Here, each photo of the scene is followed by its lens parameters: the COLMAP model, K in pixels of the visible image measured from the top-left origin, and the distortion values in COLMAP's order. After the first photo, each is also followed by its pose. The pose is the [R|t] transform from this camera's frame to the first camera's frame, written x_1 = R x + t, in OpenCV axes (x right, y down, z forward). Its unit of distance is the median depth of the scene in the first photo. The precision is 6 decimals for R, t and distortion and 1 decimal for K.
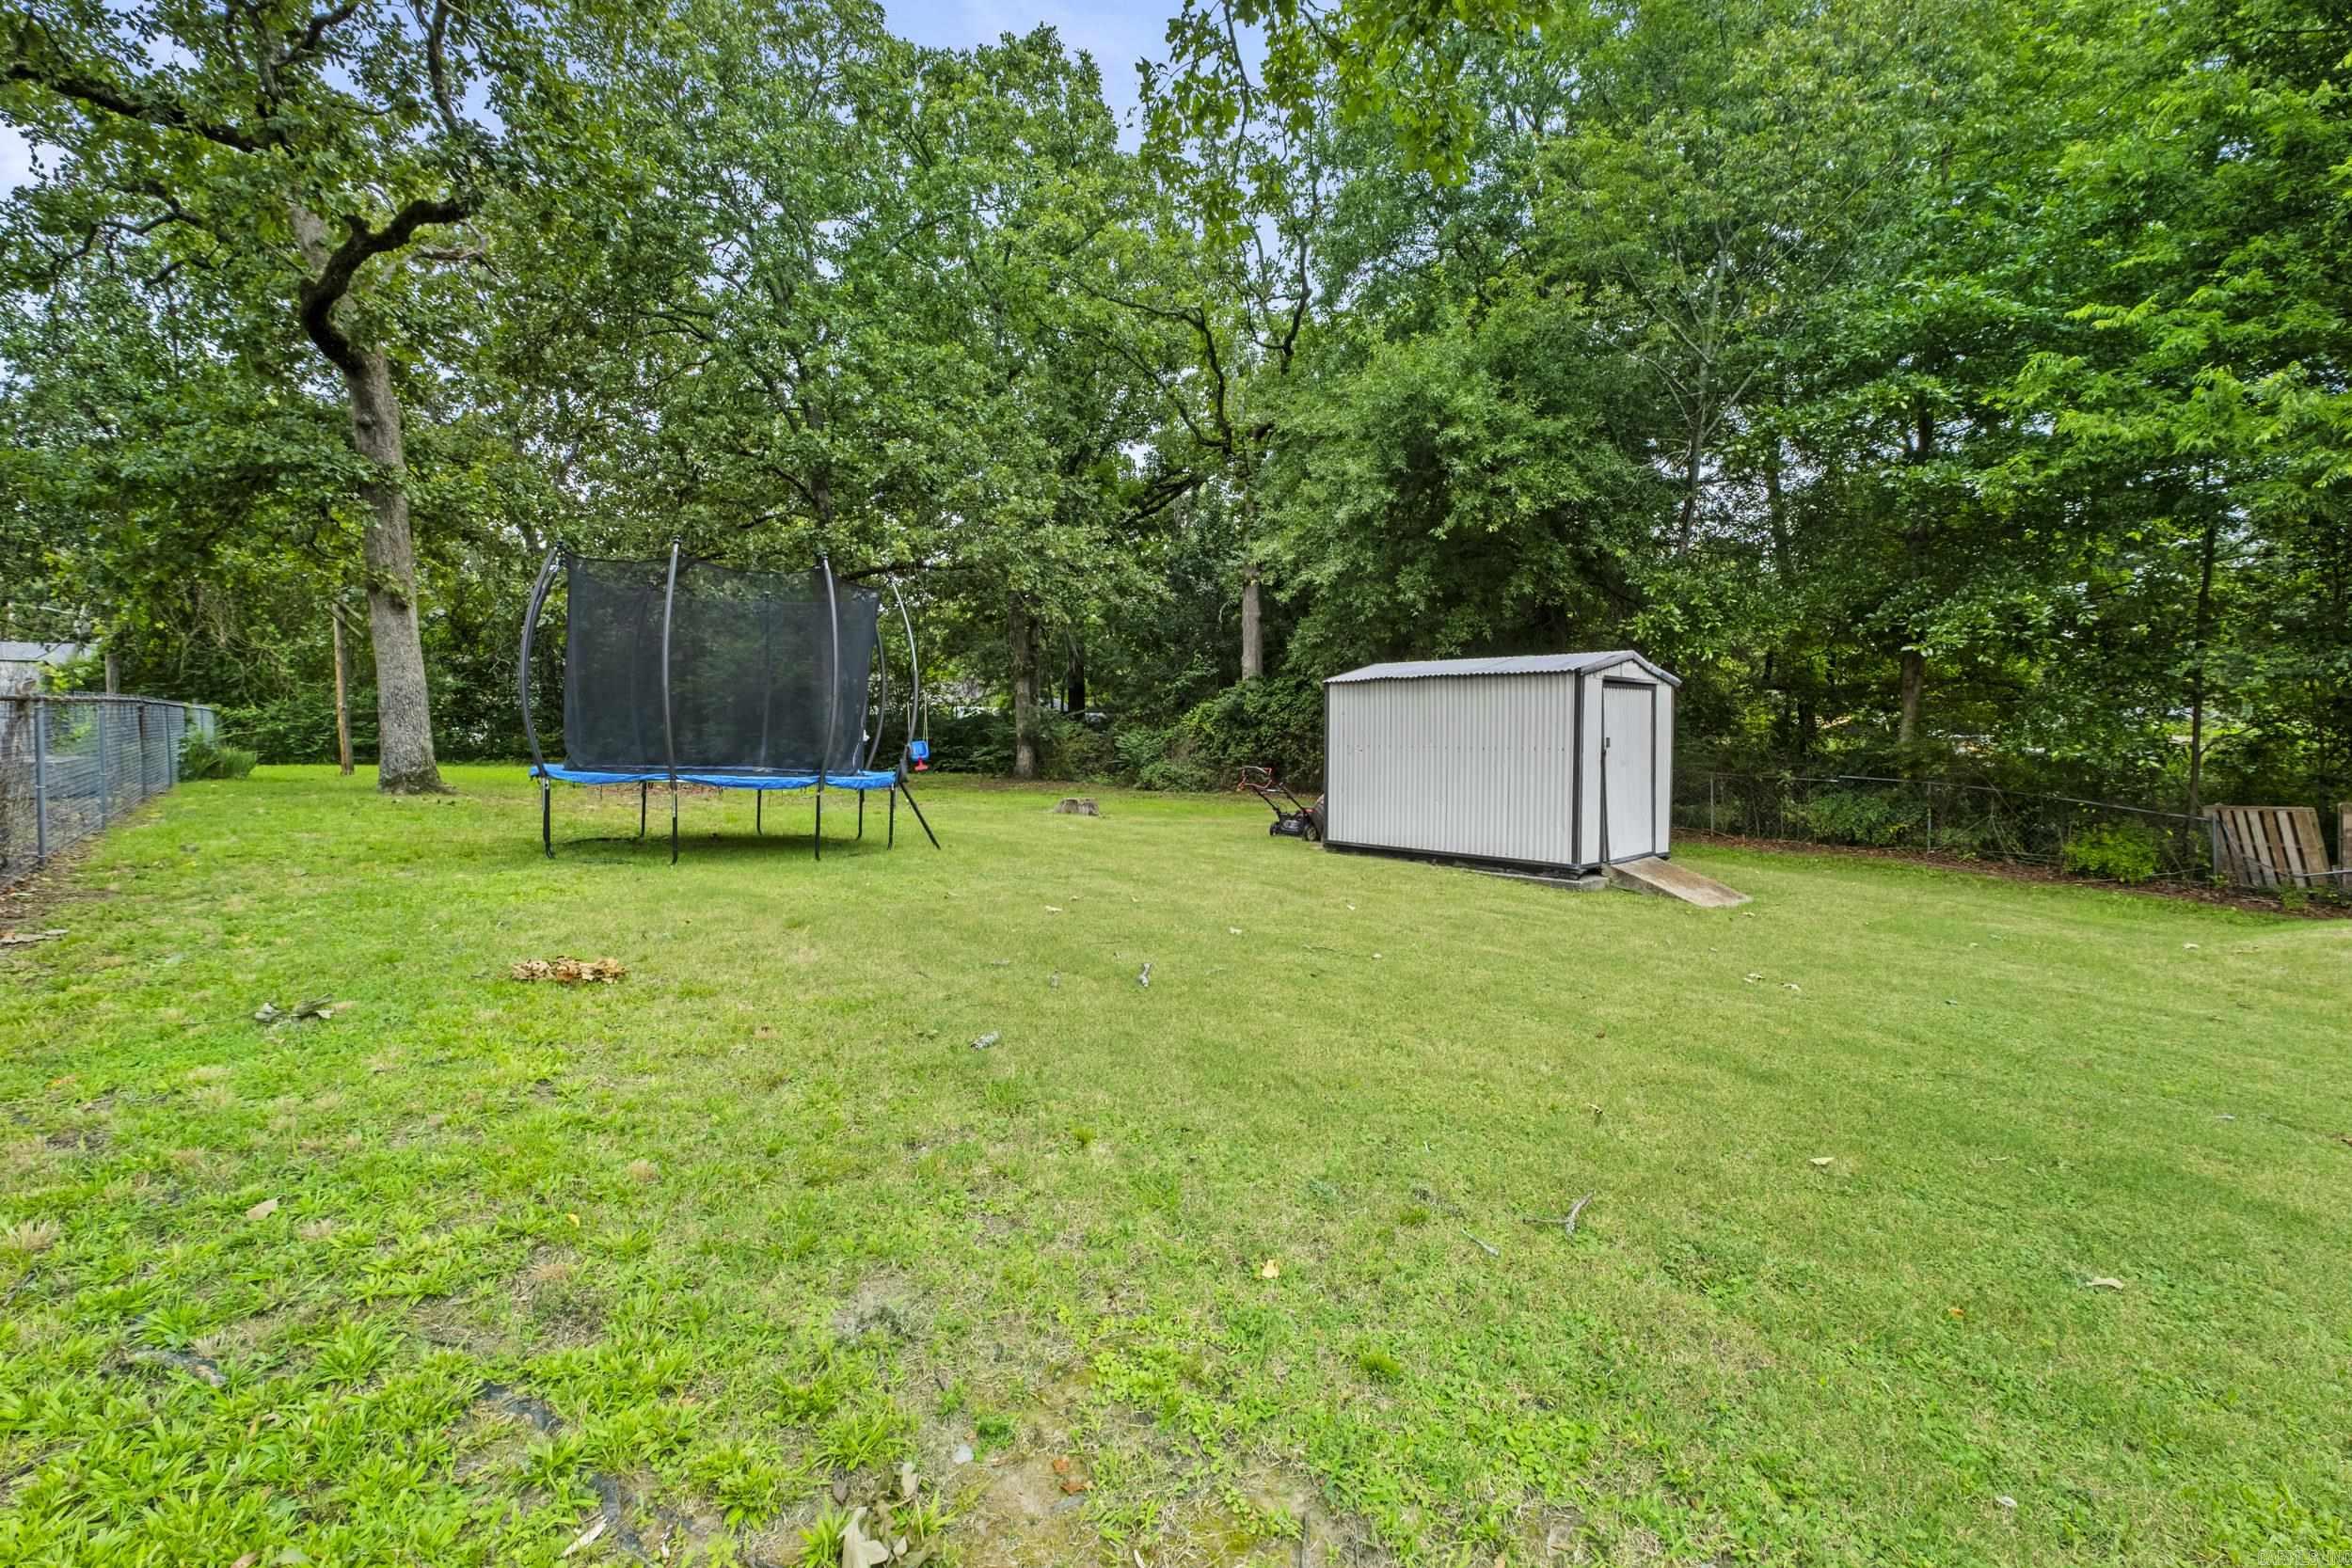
lens RADIAL K [[1008.7, 0, 1177.0], [0, 1008.7, 782.7], [0, 0, 1]] dist [-0.012336, 0.001155]
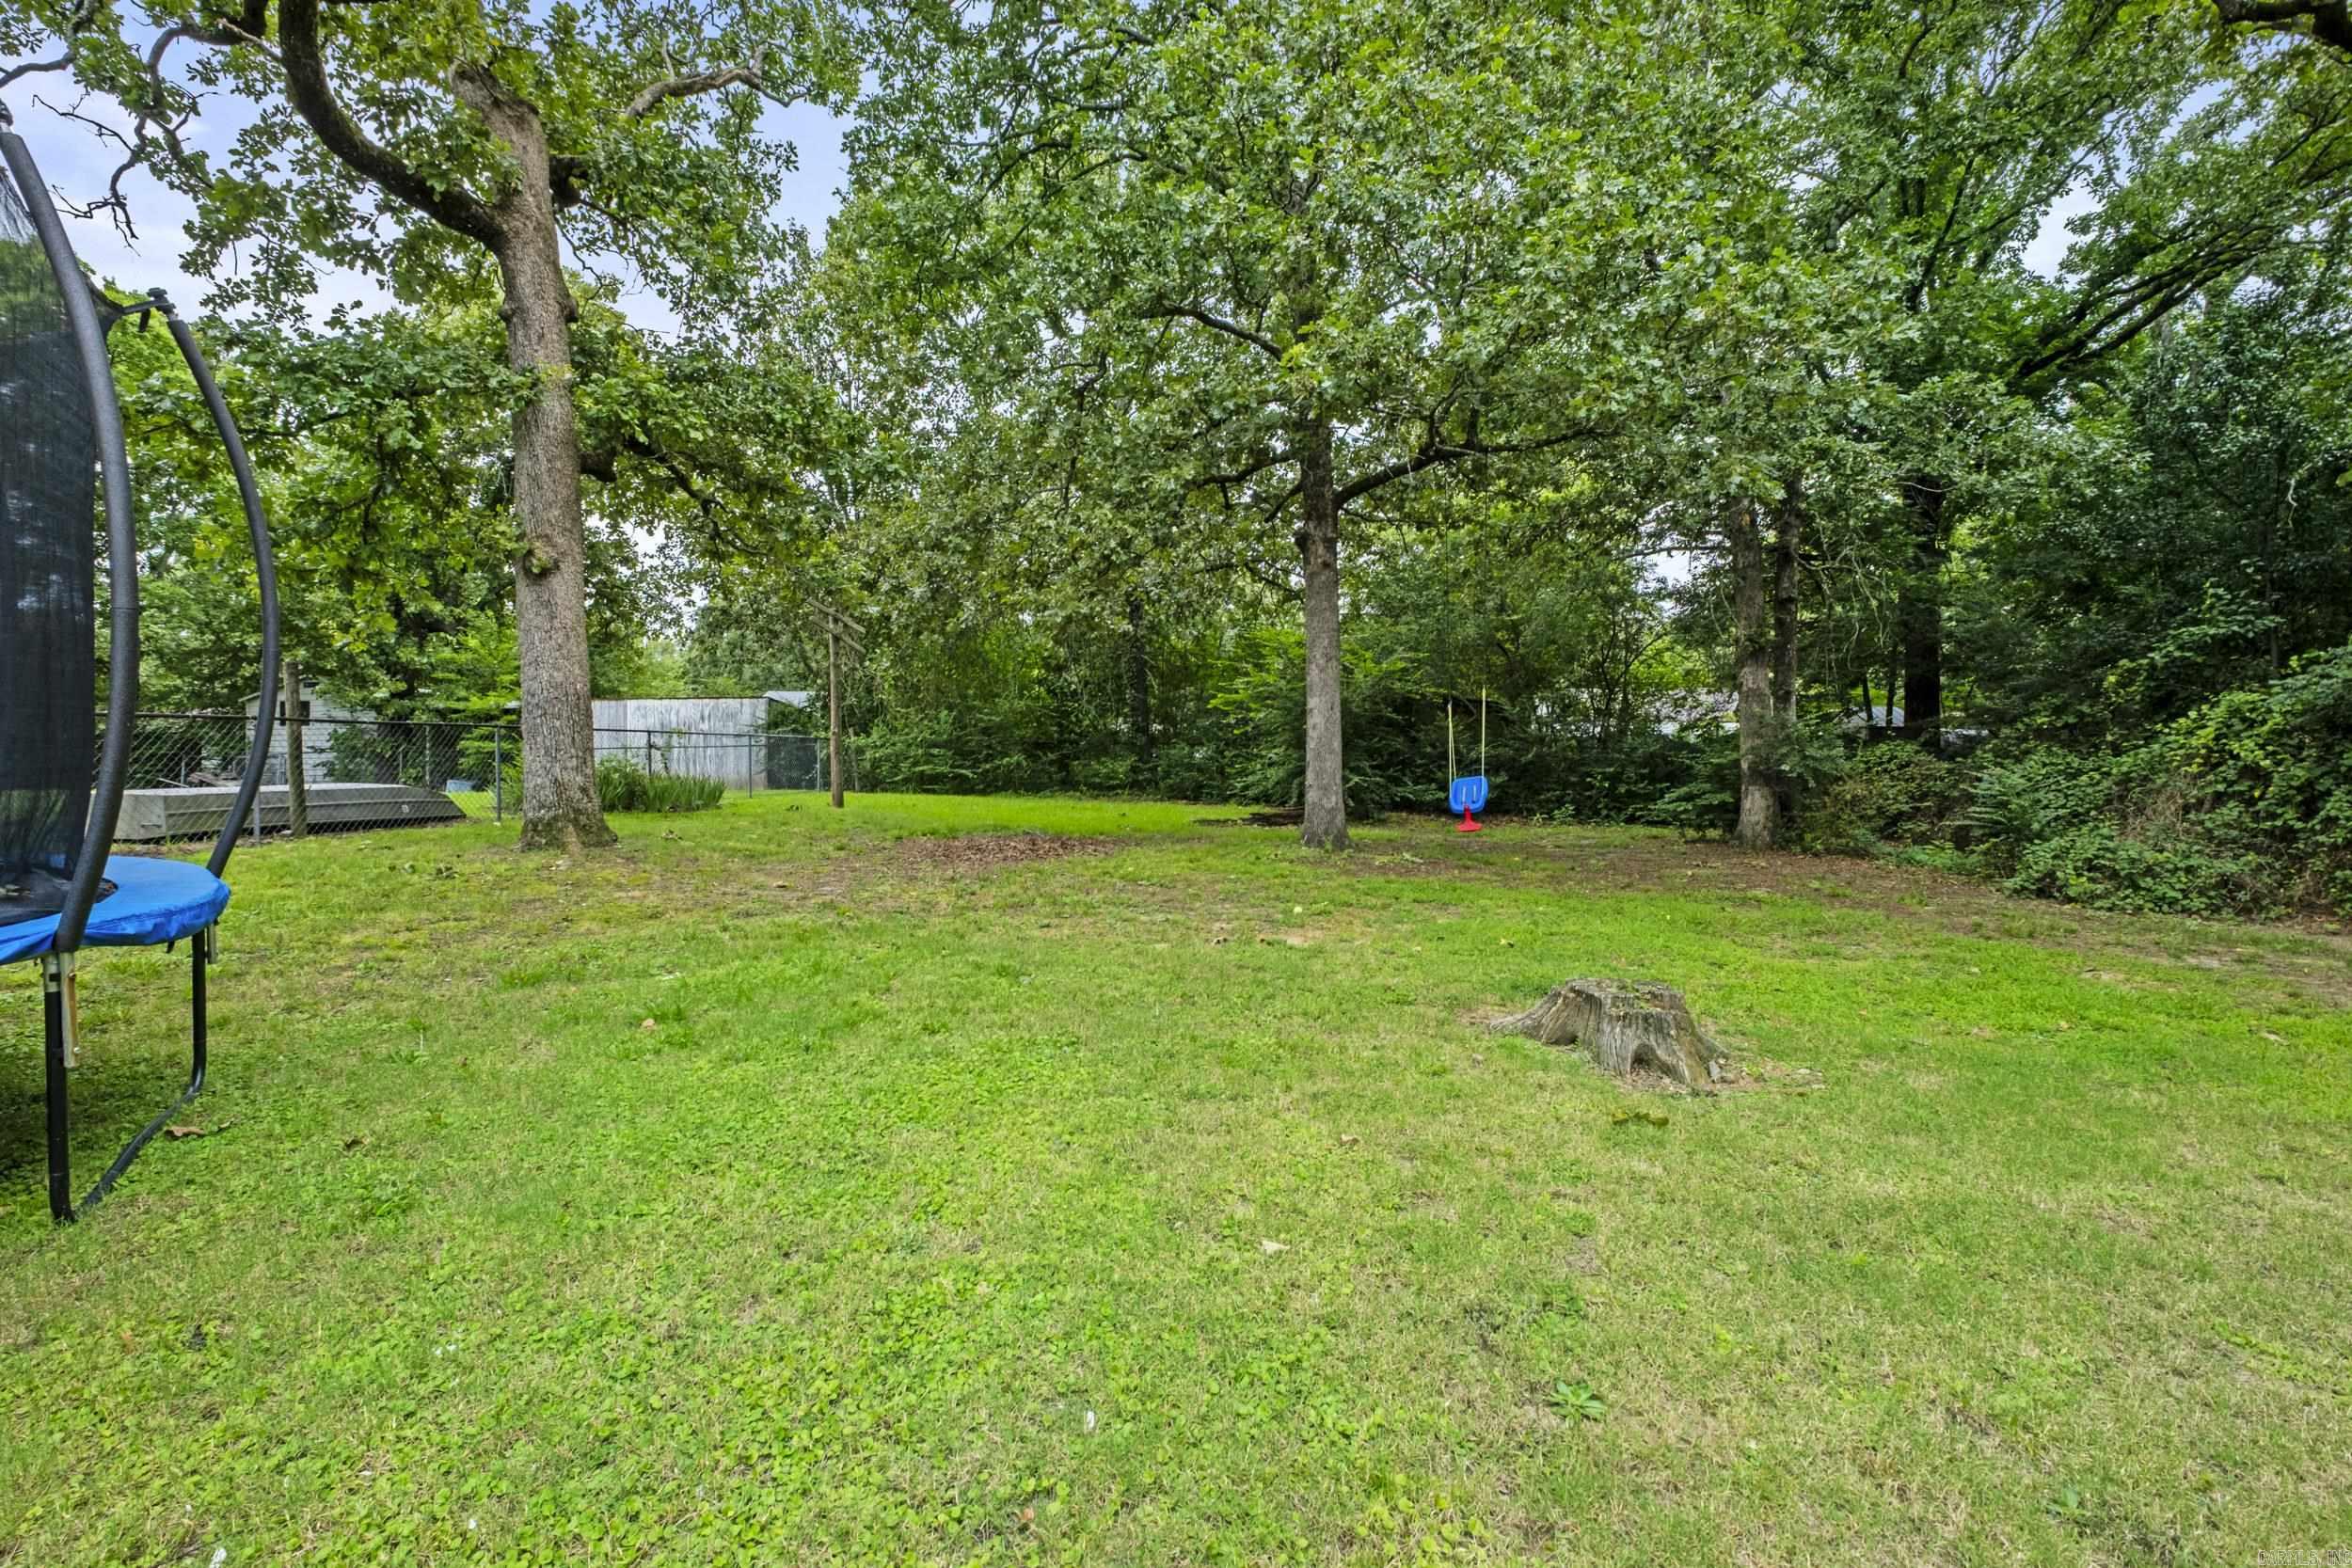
lens RADIAL K [[1008.7, 0, 1171.6], [0, 1008.7, 777.2], [0, 0, 1]] dist [-0.012336, 0.001155]
pose [[0.705701, 0.012710, -0.708396, 0.008464], [-0.037050, 0.999133, -0.018983, -0.019543], [0.707540, 0.039643, 0.705560, 0.399419]]
